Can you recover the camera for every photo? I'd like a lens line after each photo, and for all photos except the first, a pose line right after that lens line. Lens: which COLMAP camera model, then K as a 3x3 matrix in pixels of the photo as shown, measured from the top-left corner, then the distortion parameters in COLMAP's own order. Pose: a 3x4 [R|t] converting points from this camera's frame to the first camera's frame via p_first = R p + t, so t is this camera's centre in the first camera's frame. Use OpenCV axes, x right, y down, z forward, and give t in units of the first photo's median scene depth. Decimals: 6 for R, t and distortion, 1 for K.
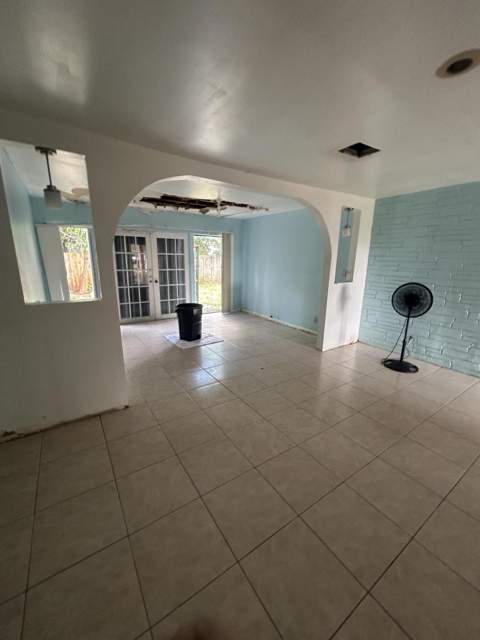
lens RADIAL K [[258.4, 0, 238.6], [0, 258.4, 320.8], [0, 0, 1]] dist [-0.003208, -0.000102]
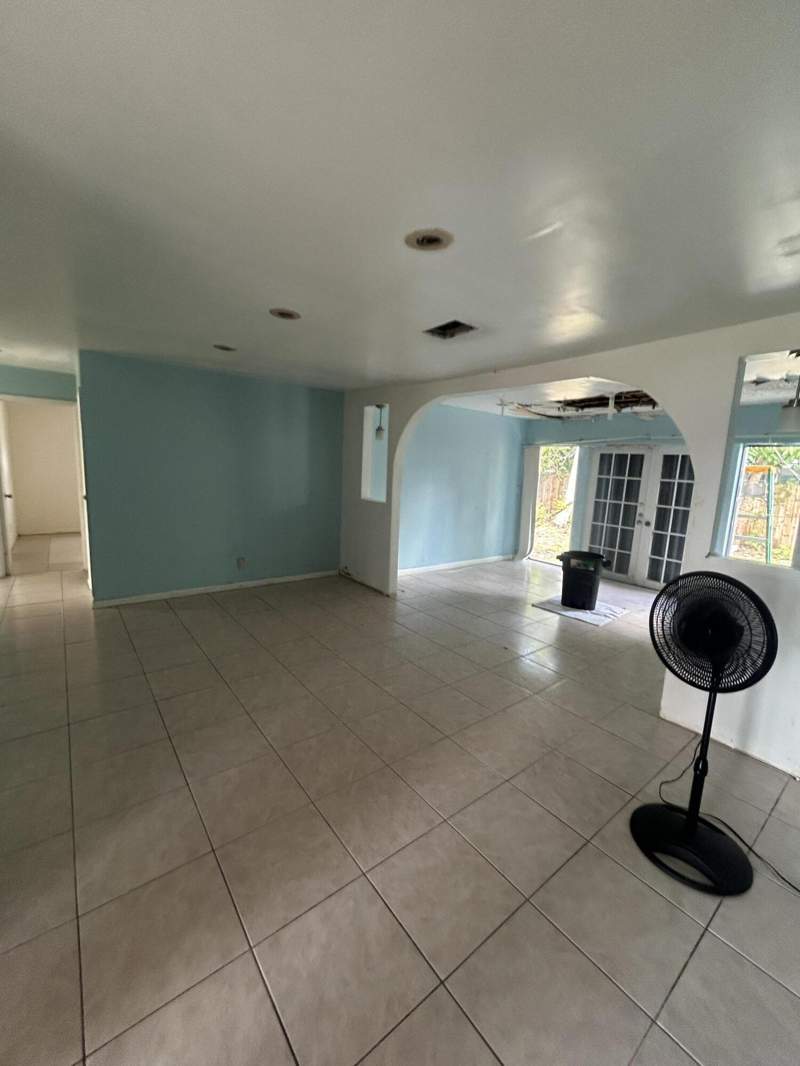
lens RADIAL K [[430.4, 0, 397.9], [0, 430.4, 532.0], [0, 0, 1]] dist [-0.003208, -0.000102]
pose [[0.074407, 0.138365, -0.987582, 0.697171], [-0.285482, 0.951835, 0.111848, -0.084751], [0.955491, 0.273615, 0.110324, 0.353324]]
